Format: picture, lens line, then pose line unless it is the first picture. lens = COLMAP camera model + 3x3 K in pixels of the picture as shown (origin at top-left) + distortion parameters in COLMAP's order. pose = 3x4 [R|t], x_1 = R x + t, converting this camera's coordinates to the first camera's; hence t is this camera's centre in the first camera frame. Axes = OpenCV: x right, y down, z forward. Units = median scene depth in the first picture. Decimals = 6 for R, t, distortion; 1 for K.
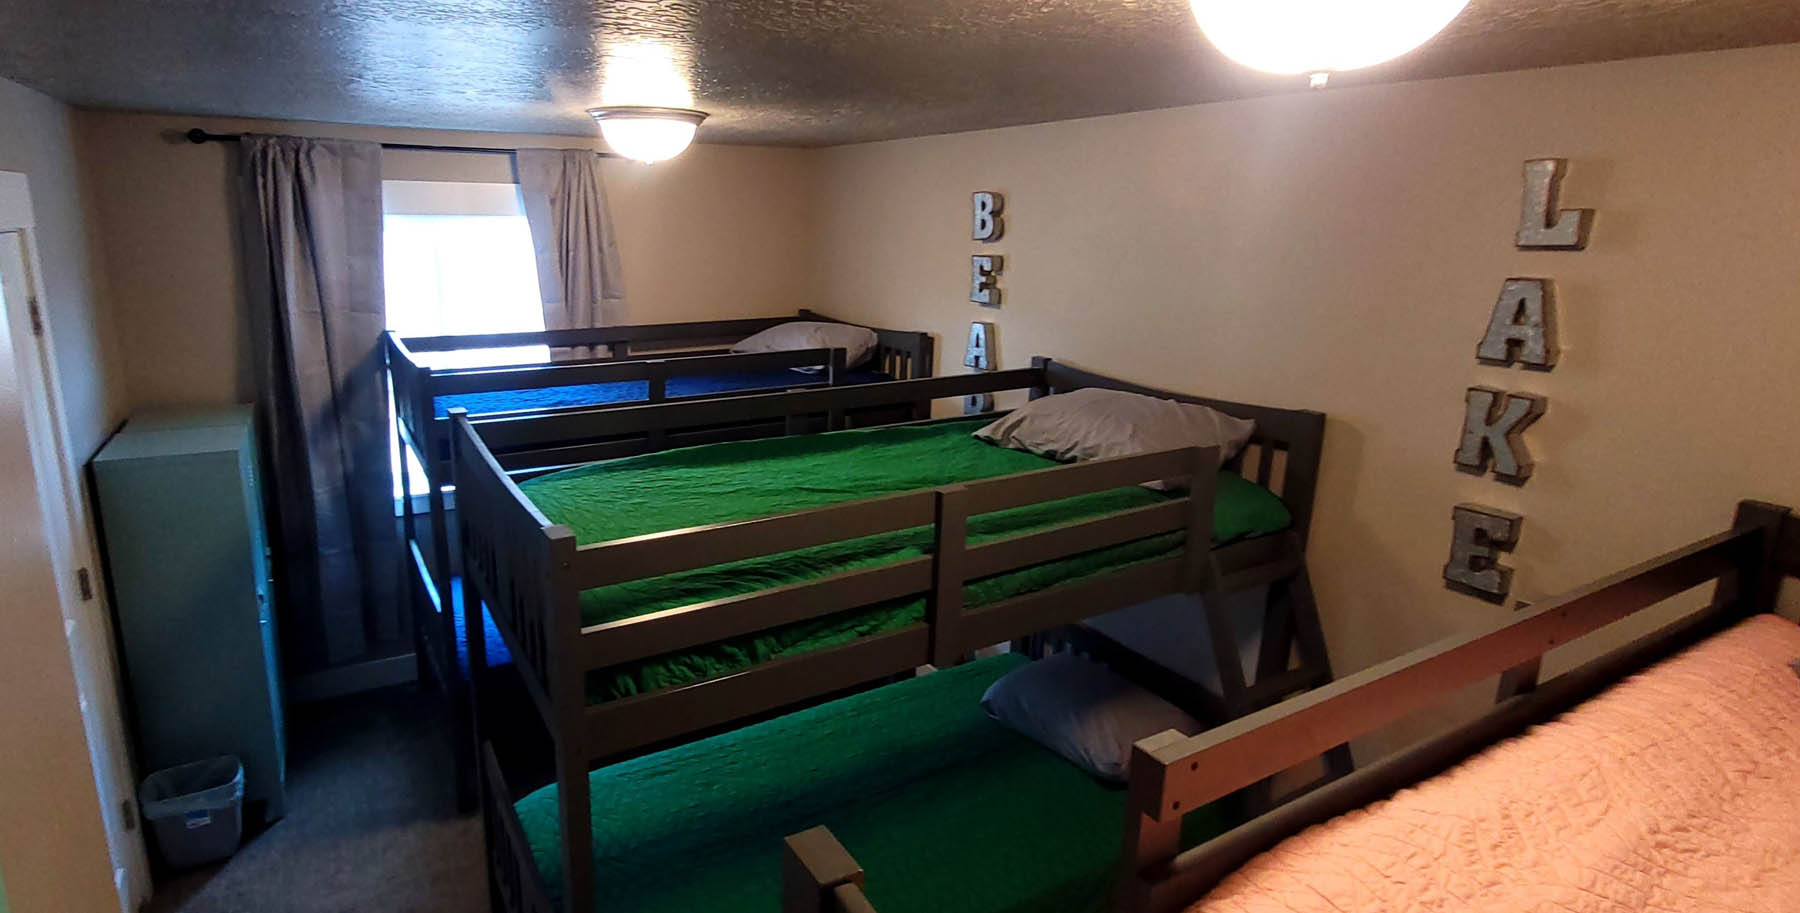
lens RADIAL K [[937.6, 0, 900.0], [0, 937.6, 456.5], [0, 0, 1]] dist [-0.013528, -0.001174]
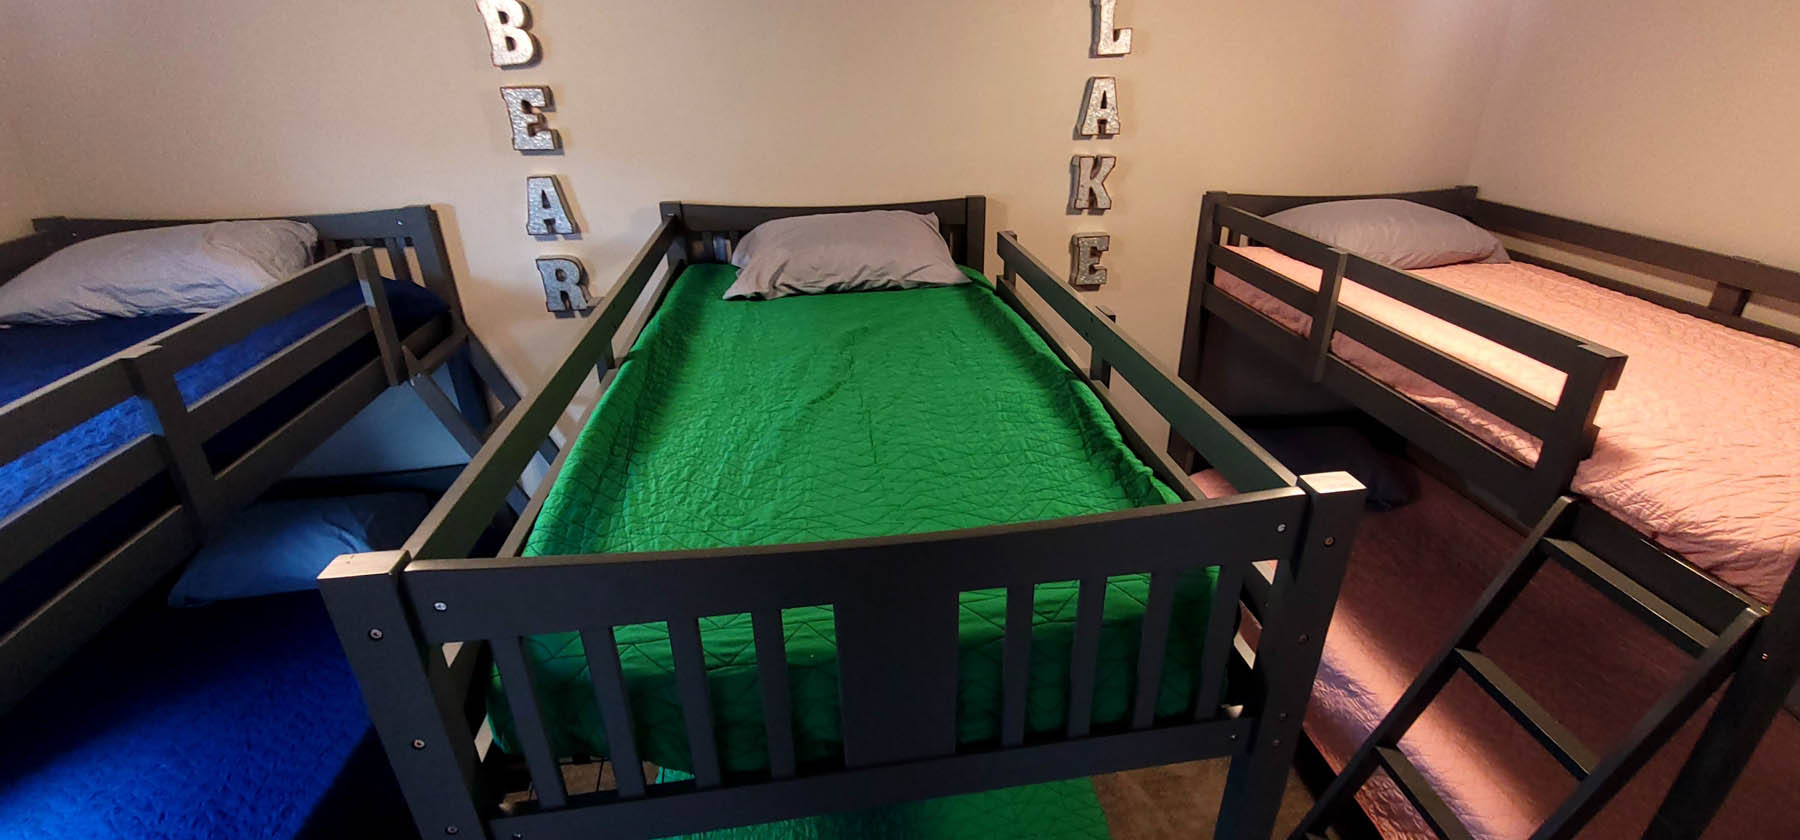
lens RADIAL K [[758.3, 0, 900.0], [0, 758.3, 420.0], [0, 0, 1]] dist [-0.001950, -0.000193]
pose [[0.376325, -0.412292, 0.829695, -0.431234], [0.228866, 0.909143, 0.347965, -0.110907], [-0.897775, 0.058941, 0.436493, 0.462835]]
